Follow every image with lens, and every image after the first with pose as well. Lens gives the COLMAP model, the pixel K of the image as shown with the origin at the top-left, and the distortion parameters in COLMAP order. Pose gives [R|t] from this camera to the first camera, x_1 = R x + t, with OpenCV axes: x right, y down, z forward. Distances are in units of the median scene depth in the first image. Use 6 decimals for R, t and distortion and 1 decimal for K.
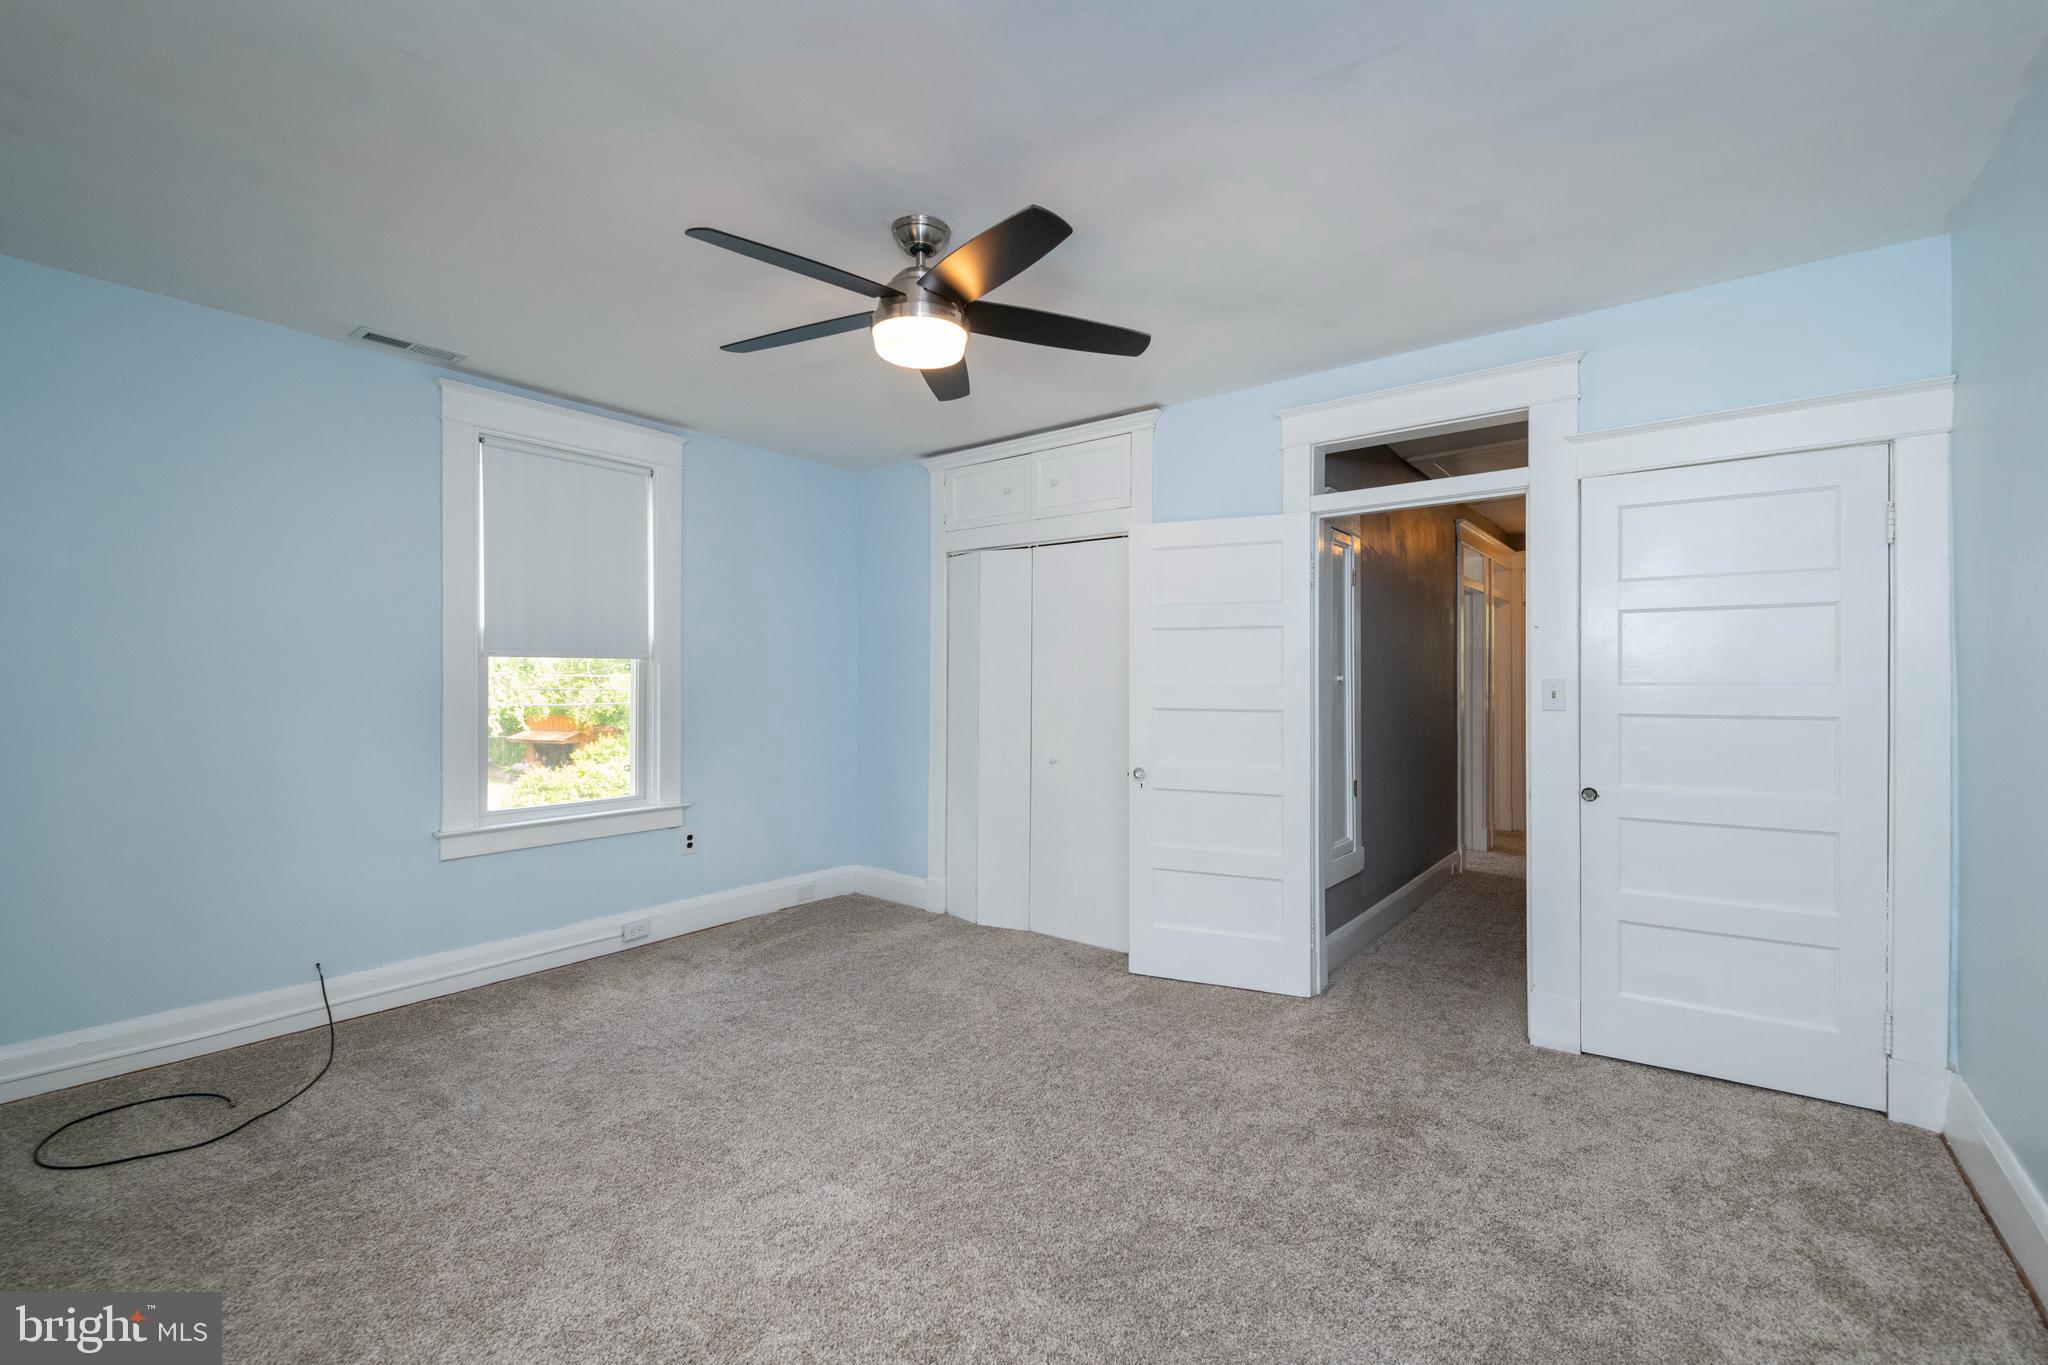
lens RADIAL K [[890.9, 0, 1023.5], [0, 890.9, 675.2], [0, 0, 1]] dist [0.002312, -0.008698]
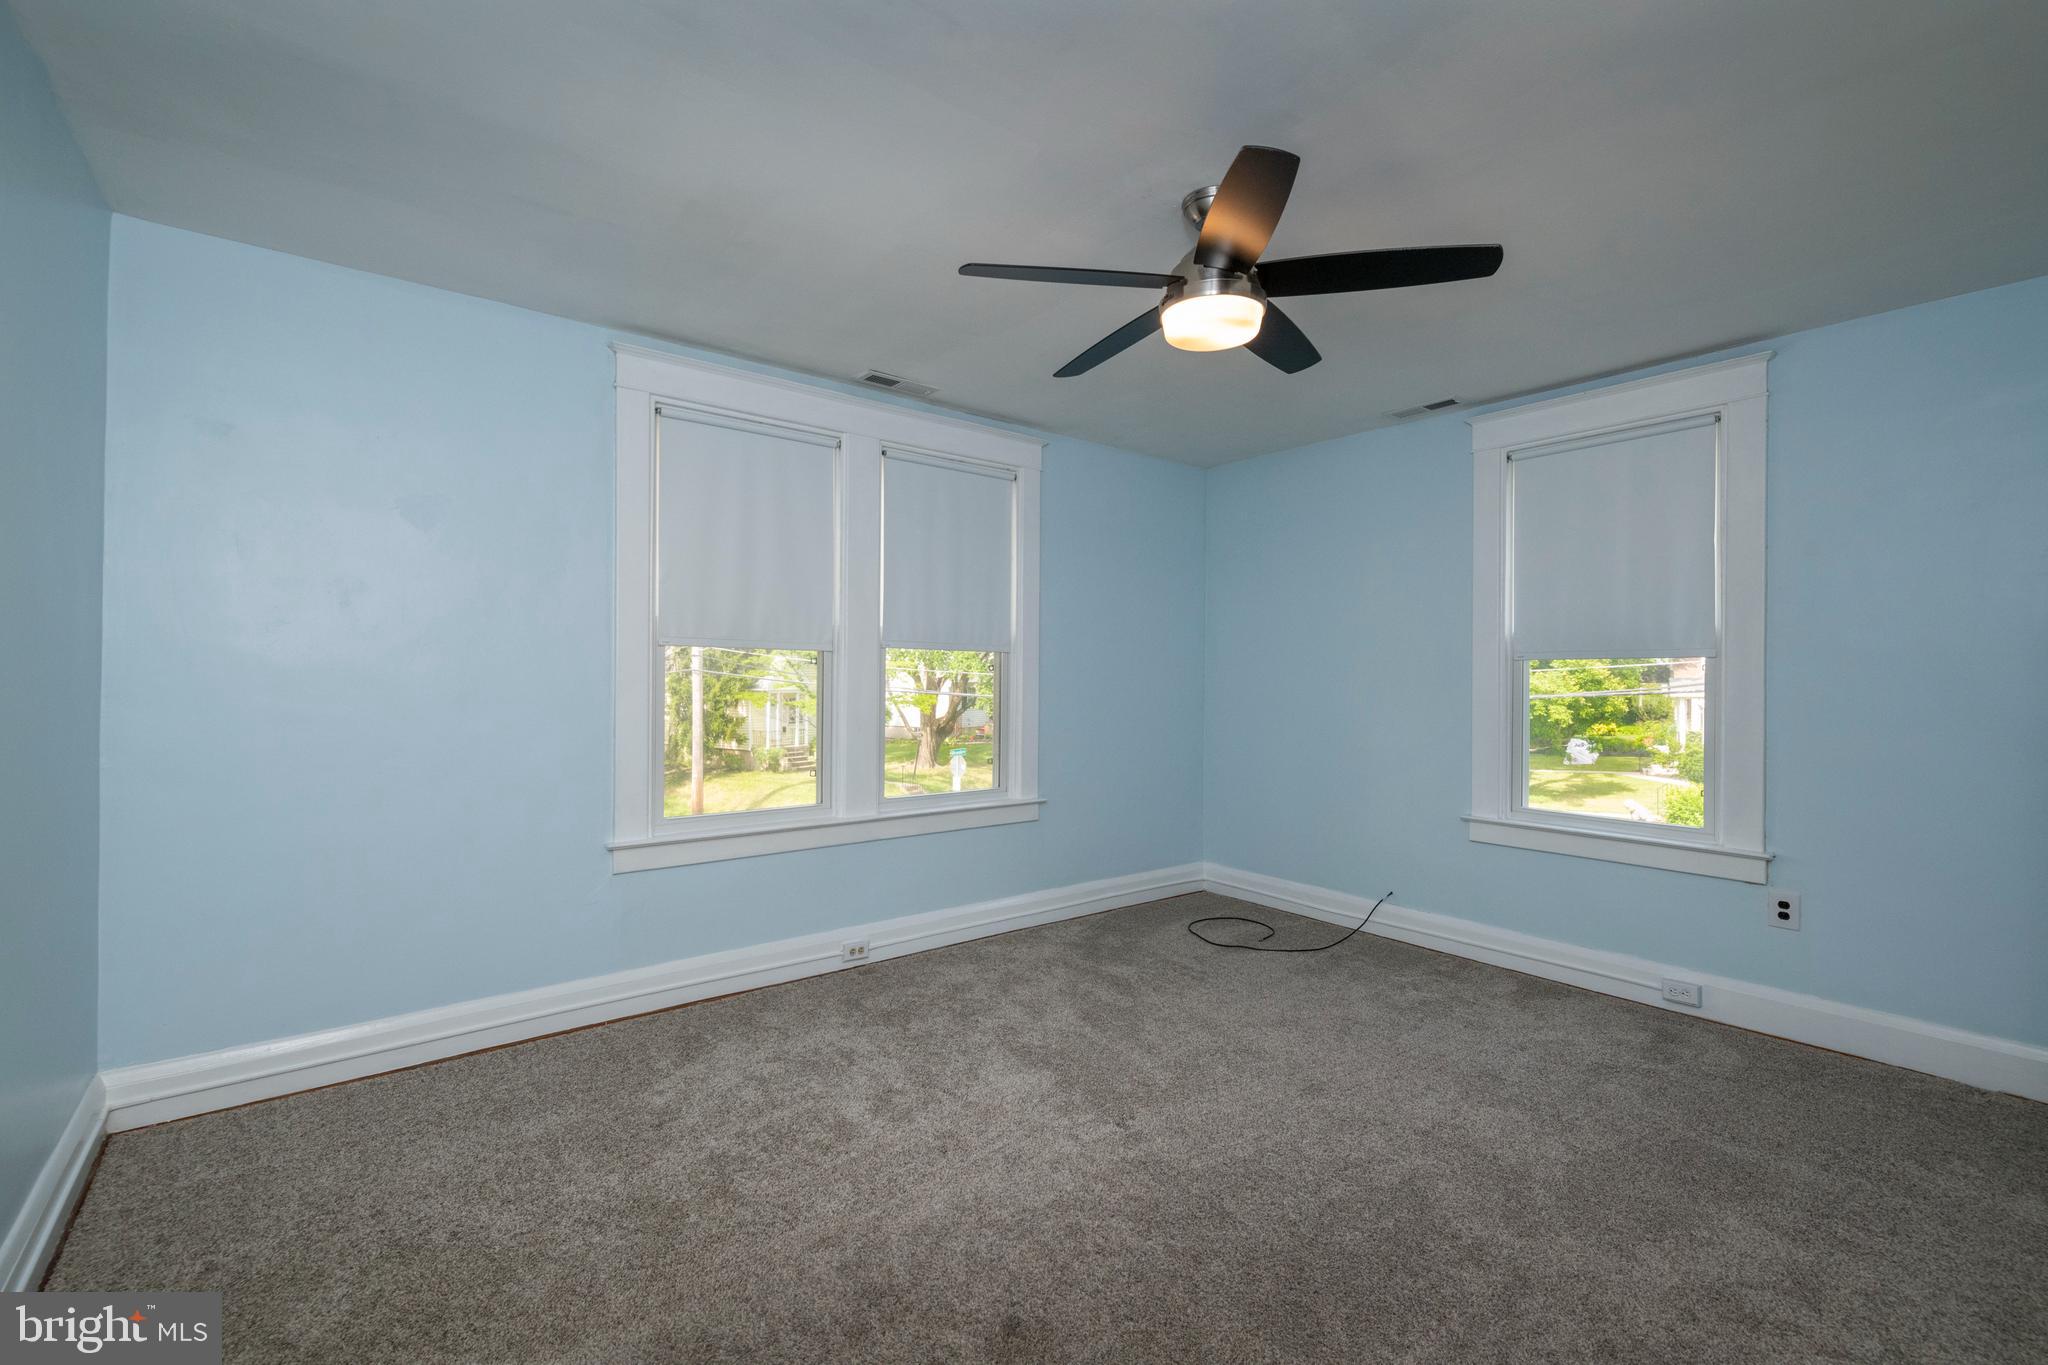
lens RADIAL K [[890.9, 0, 1023.5], [0, 890.9, 675.2], [0, 0, 1]] dist [0.002312, -0.008698]
pose [[-0.286104, -0.003966, -0.958190, 0.566838], [-0.000388, 0.999992, -0.004023, 0.001430], [0.958198, -0.000779, -0.286103, 0.730103]]
